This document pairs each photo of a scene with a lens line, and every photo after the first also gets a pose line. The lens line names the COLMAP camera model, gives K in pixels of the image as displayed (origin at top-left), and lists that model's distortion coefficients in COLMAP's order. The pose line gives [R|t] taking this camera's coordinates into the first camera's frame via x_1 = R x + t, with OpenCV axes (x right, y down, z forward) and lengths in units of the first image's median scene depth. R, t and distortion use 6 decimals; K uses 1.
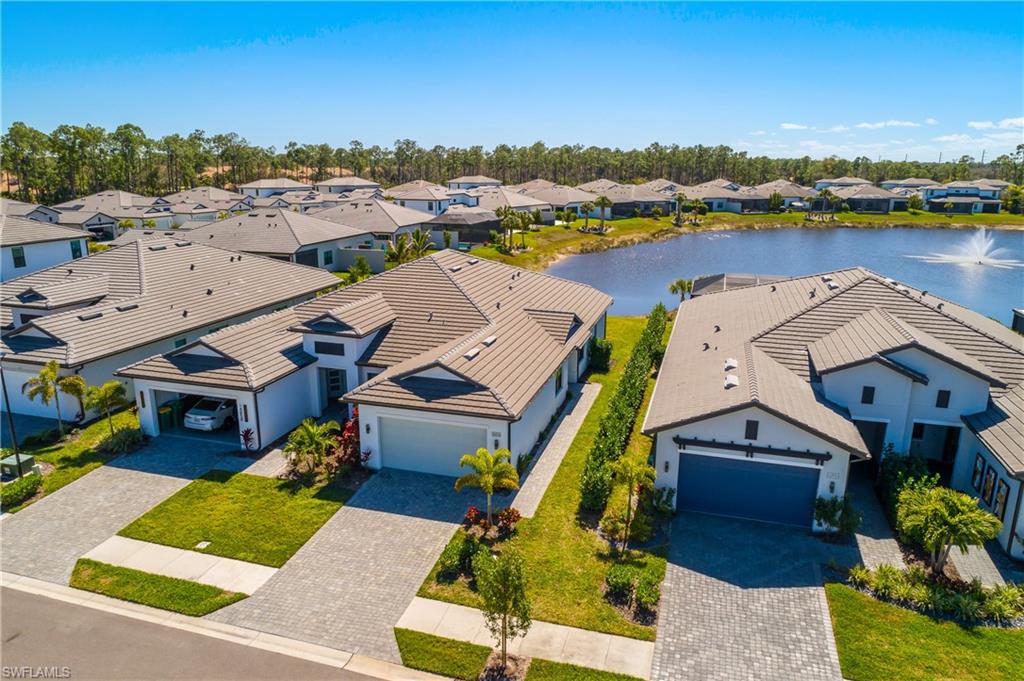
lens RADIAL K [[685.2, 0, 515.8], [0, 685.2, 345.1], [0, 0, 1]] dist [-0.017451, 0.009134]
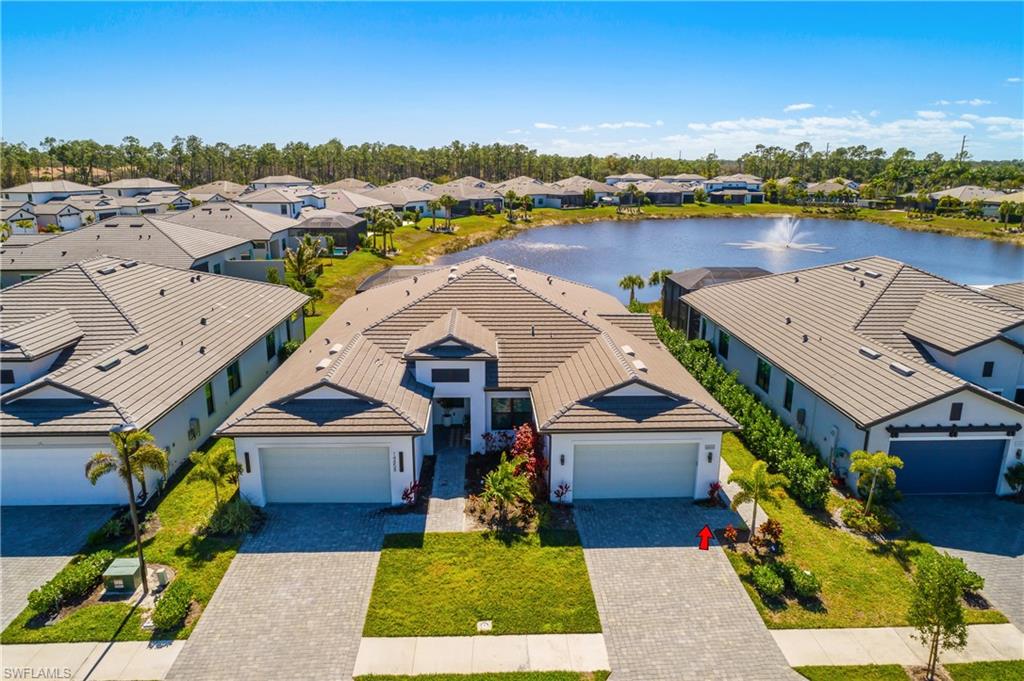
lens RADIAL K [[685.2, 0, 513.8], [0, 685.2, 340.2], [0, 0, 1]] dist [-0.017451, 0.009134]
pose [[0.946302, -0.082866, 0.312484, -0.499527], [0.083929, 0.996421, 0.010070, -0.045338], [-0.312200, 0.016697, 0.949870, 0.145346]]
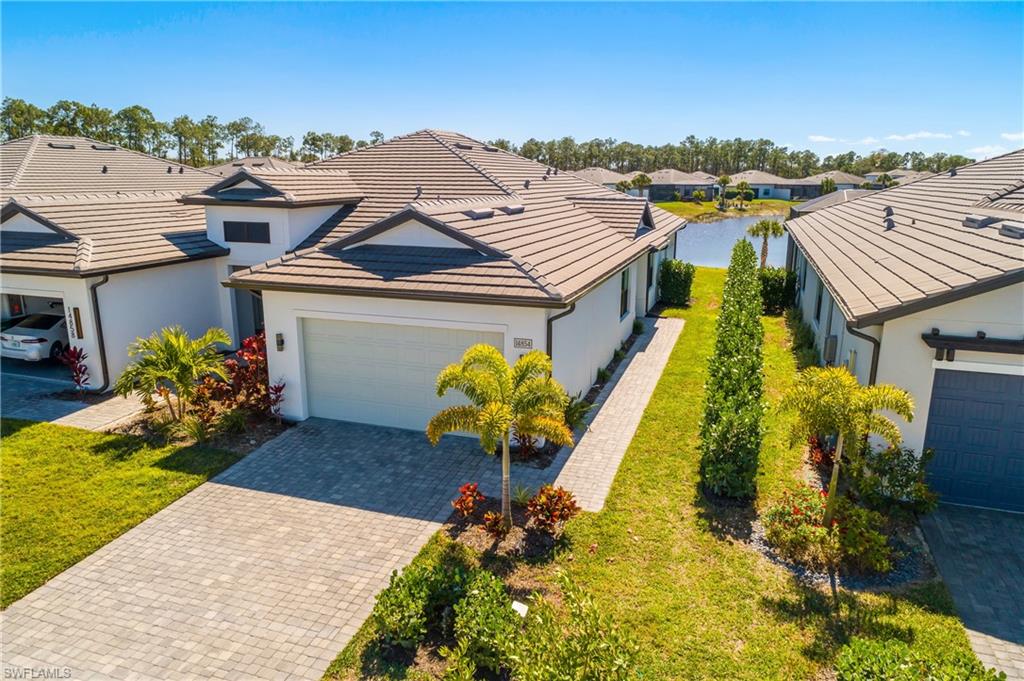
lens RADIAL K [[685.2, 0, 516.3], [0, 685.2, 343.4], [0, 0, 1]] dist [-0.017451, 0.009134]
pose [[0.999288, 0.007450, -0.036978, -0.012856], [-0.008210, 0.999758, -0.020422, 0.121404], [0.036817, 0.020711, 0.999107, 0.438111]]
